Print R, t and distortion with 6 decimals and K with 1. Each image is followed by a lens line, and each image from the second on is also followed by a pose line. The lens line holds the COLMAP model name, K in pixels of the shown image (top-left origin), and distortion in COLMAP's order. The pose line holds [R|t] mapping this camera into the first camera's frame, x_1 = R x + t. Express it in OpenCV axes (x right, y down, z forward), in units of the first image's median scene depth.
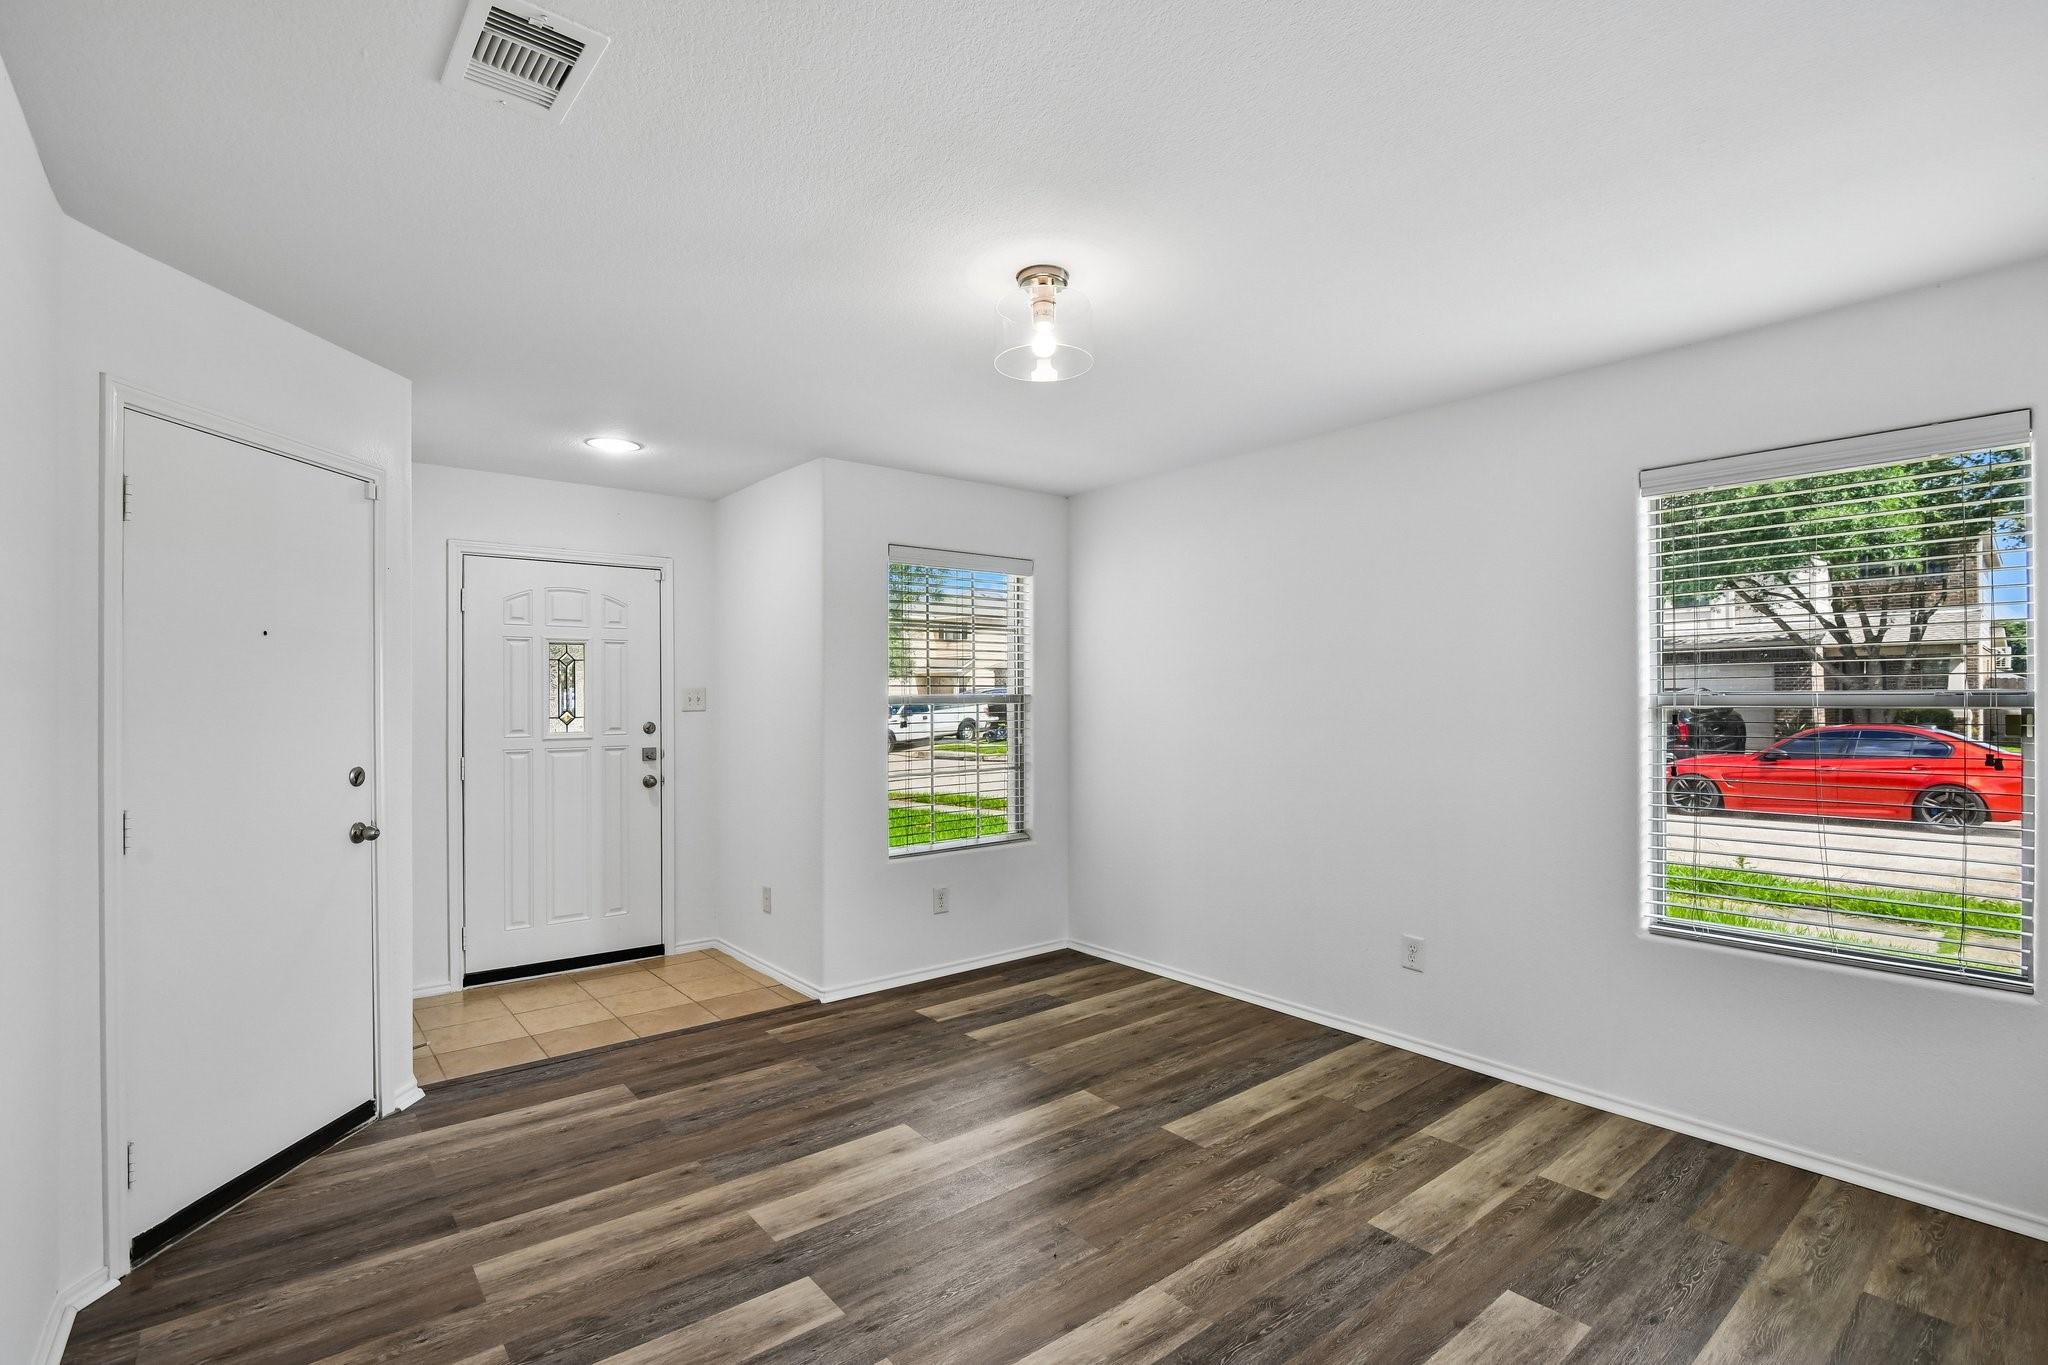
lens RADIAL K [[945.1, 0, 1015.5], [0, 945.1, 692.7], [0, 0, 1]] dist [-0.003239, -0.008827]
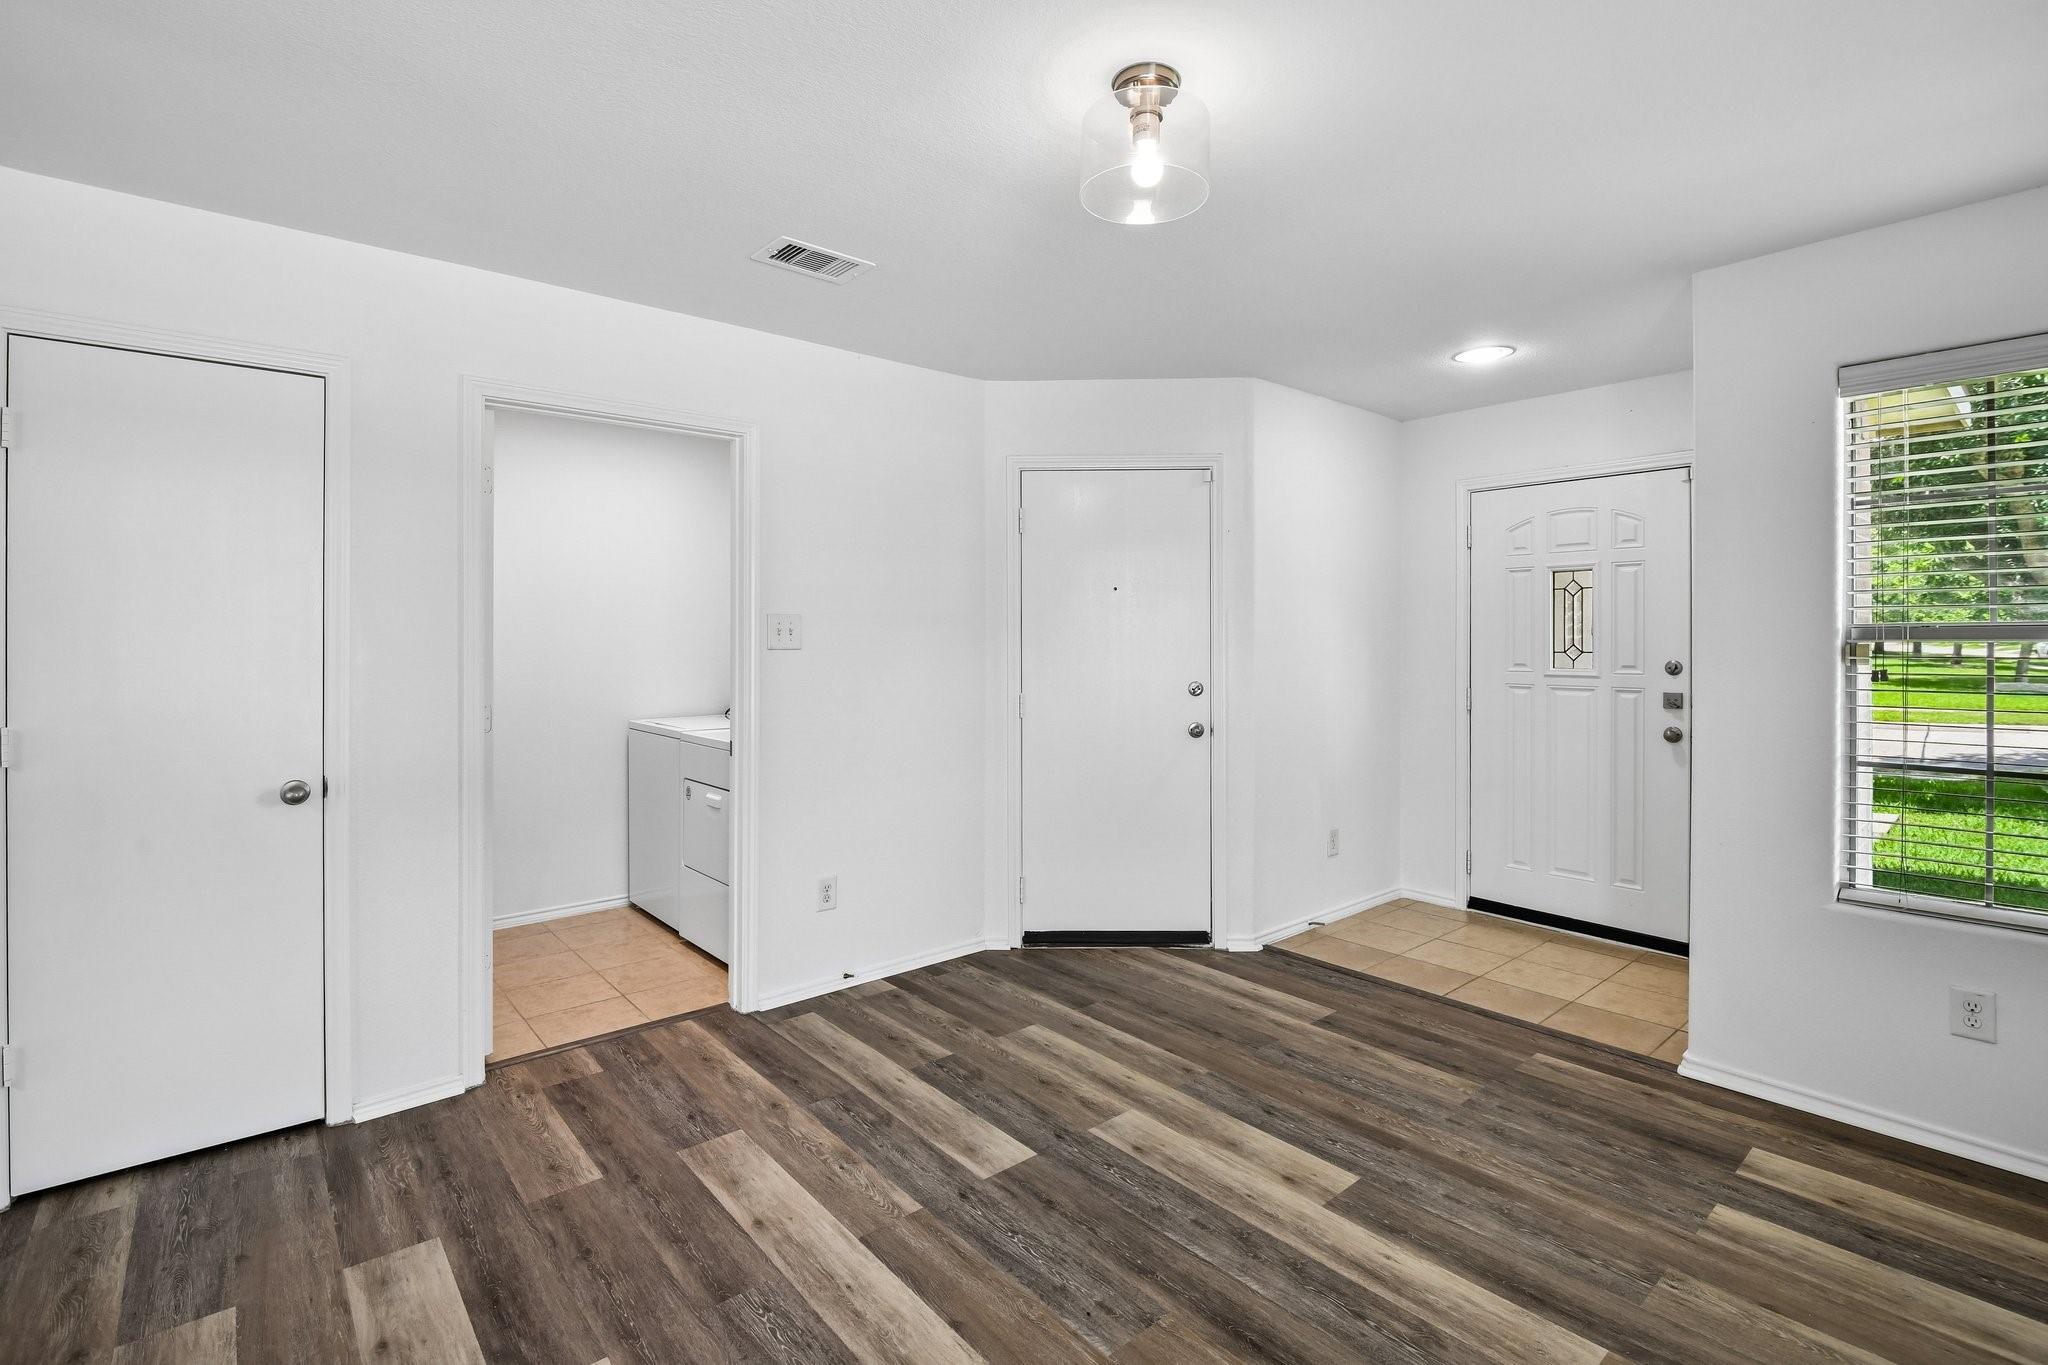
lens RADIAL K [[939.1, 0, 1022.7], [0, 939.1, 650.6], [0, 0, 1]] dist [-0.002095, -0.009071]
pose [[0.021756, 0.017398, -0.999612, 0.680123], [0.008286, 0.999811, 0.017582, 0.007230], [0.999729, -0.008665, 0.021607, 0.754483]]
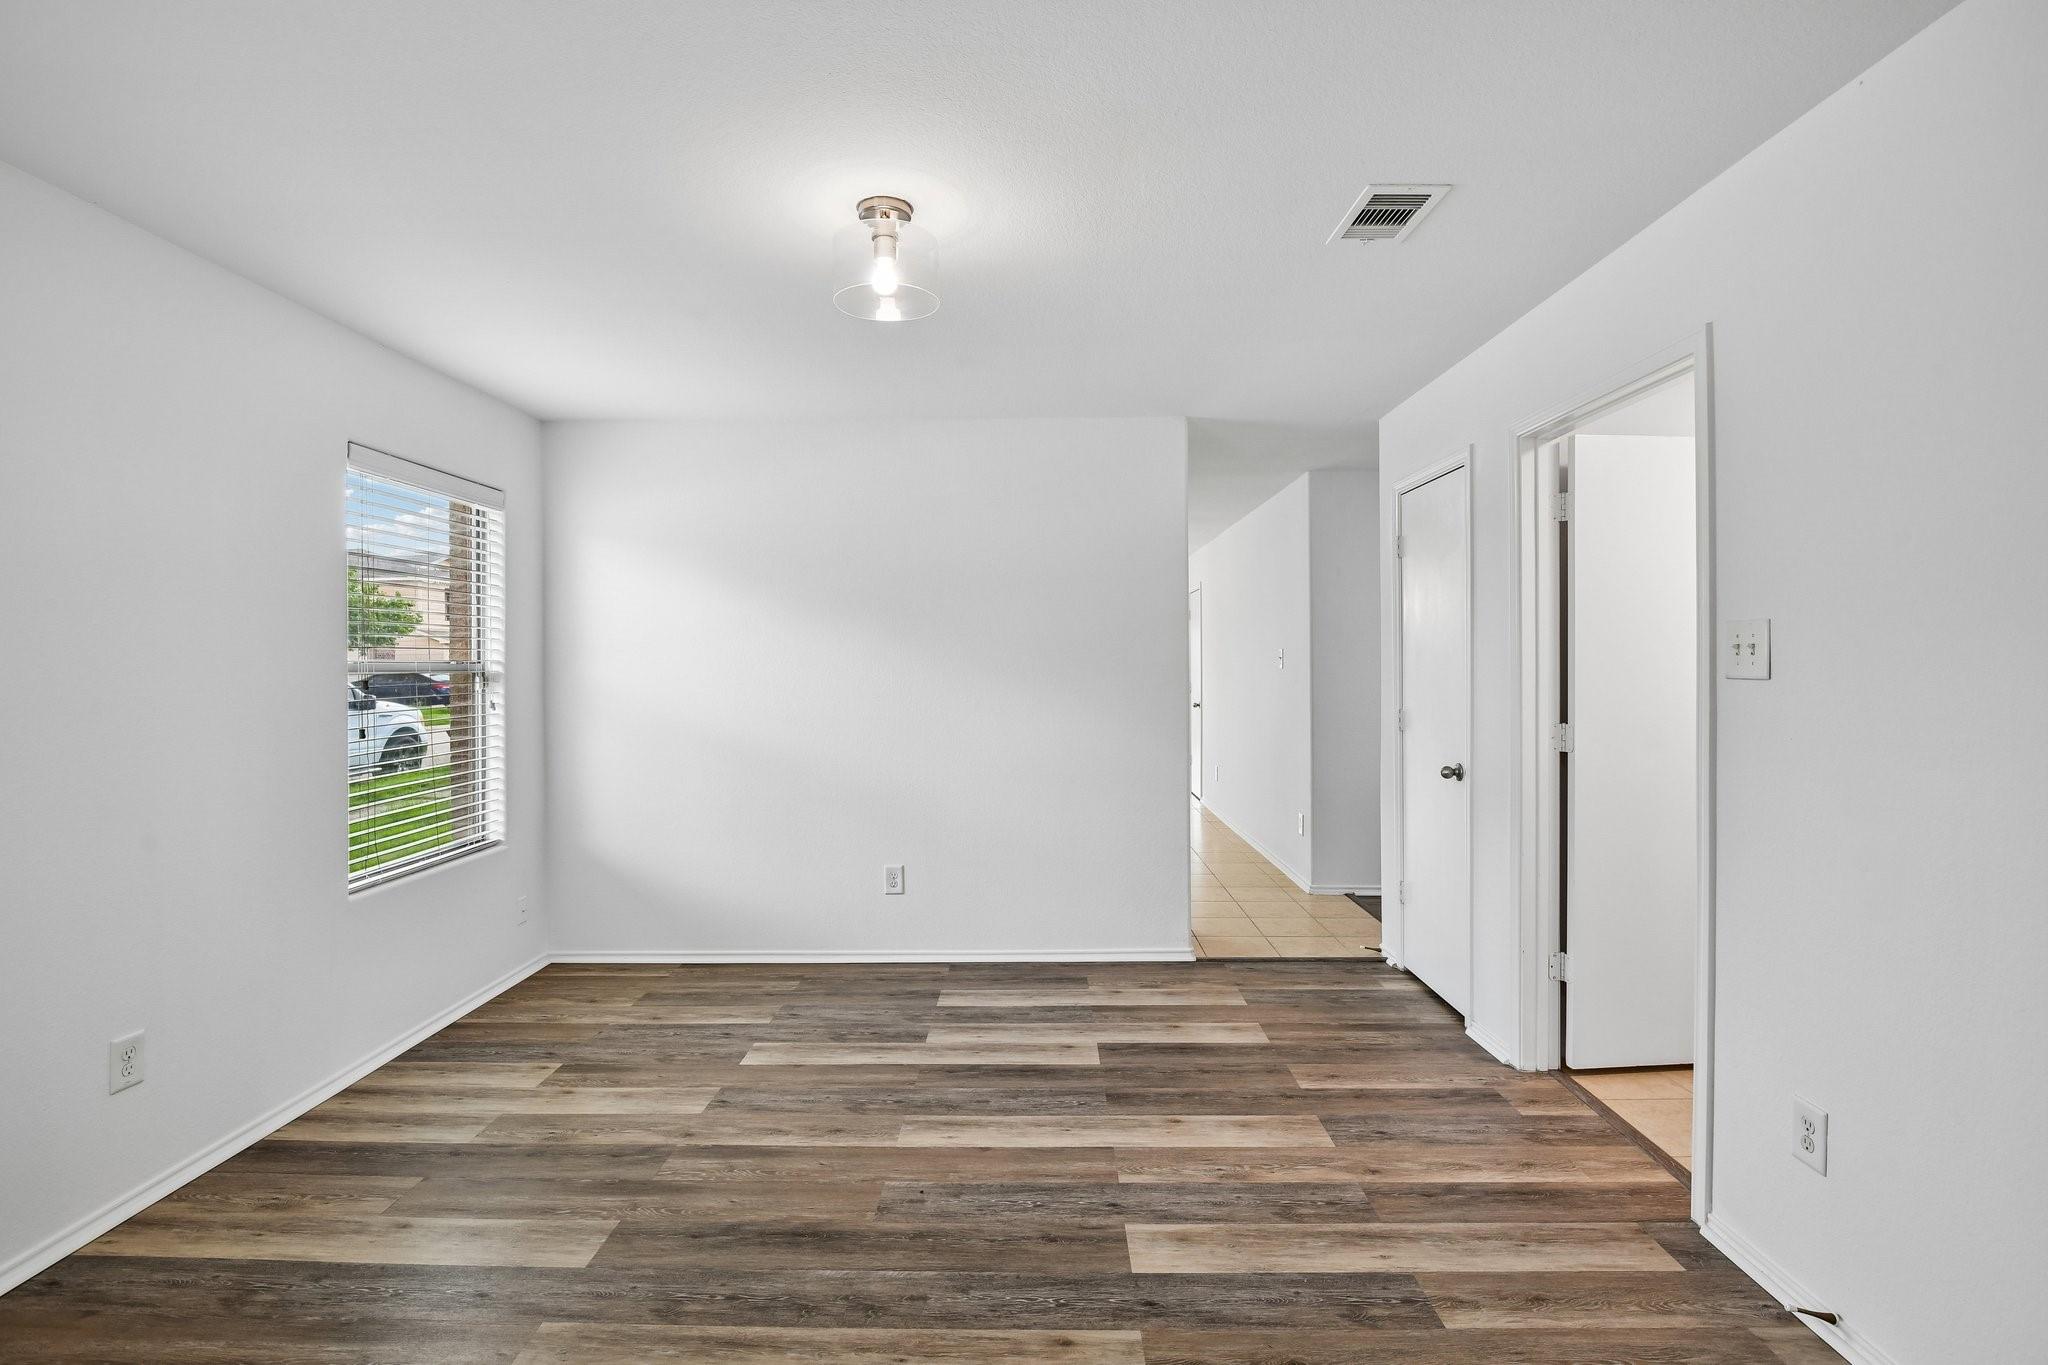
lens RADIAL K [[922.8, 0, 1021.5], [0, 922.8, 665.7], [0, 0, 1]] dist [-0.001218, -0.010391]
pose [[-0.764145, 0.006994, 0.645007, -0.571808], [0.004416, 0.999975, -0.005612, 0.015797], [-0.645030, -0.001441, -0.764156, 1.386232]]
